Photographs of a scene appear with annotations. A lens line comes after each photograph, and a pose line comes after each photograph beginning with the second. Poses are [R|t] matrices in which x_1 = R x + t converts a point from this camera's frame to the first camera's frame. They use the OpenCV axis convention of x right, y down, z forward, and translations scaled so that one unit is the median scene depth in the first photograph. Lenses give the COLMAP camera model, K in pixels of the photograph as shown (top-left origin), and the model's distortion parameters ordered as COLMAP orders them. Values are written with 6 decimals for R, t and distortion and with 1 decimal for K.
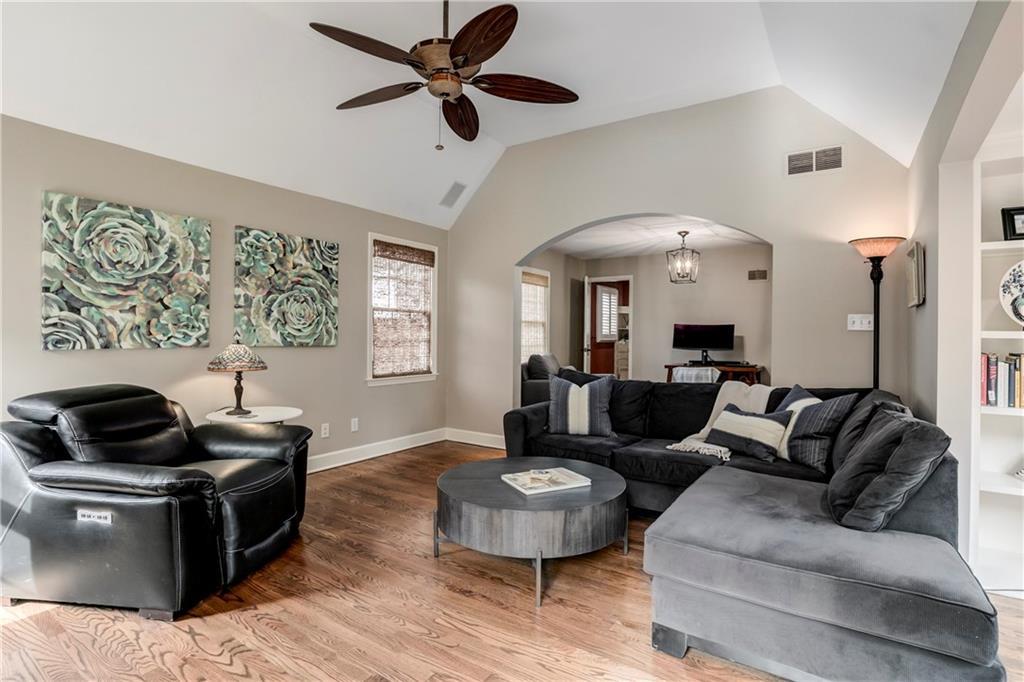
lens RADIAL K [[513.2, 0, 512.0], [0, 513.2, 341.0], [0, 0, 1]] dist [-0.060664, 0.000030]
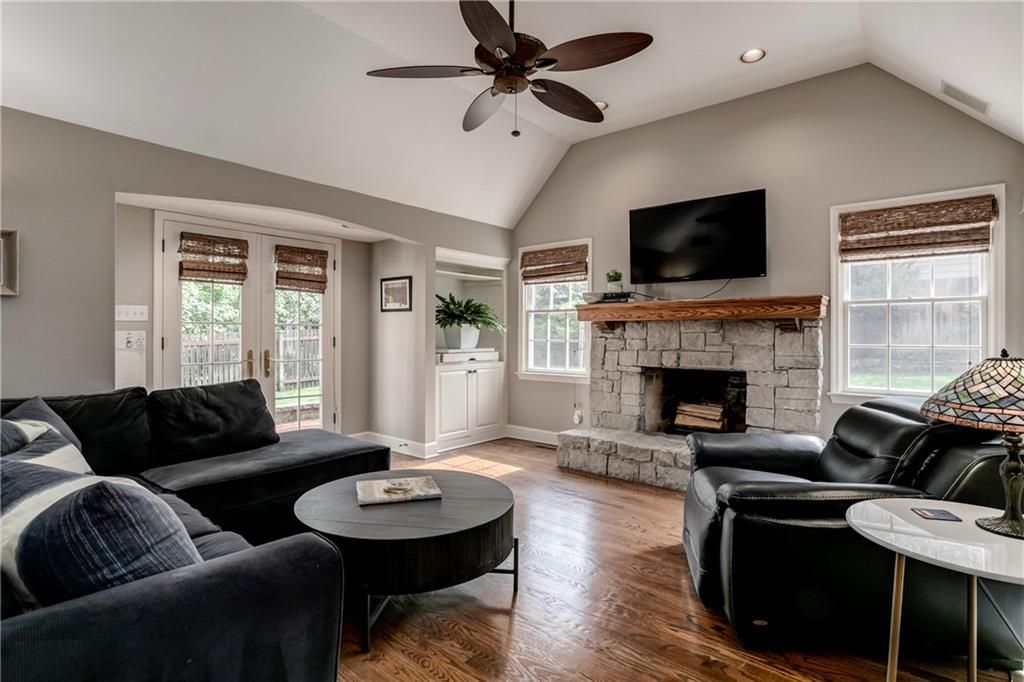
lens RADIAL K [[513.2, 0, 512.0], [0, 513.2, 341.0], [0, 0, 1]] dist [-0.060664, 0.000030]
pose [[-0.992813, -0.008852, 0.119350, -0.298338], [-0.007956, 0.999937, 0.007978, -0.010884], [-0.119413, 0.006971, -0.992820, 2.303269]]
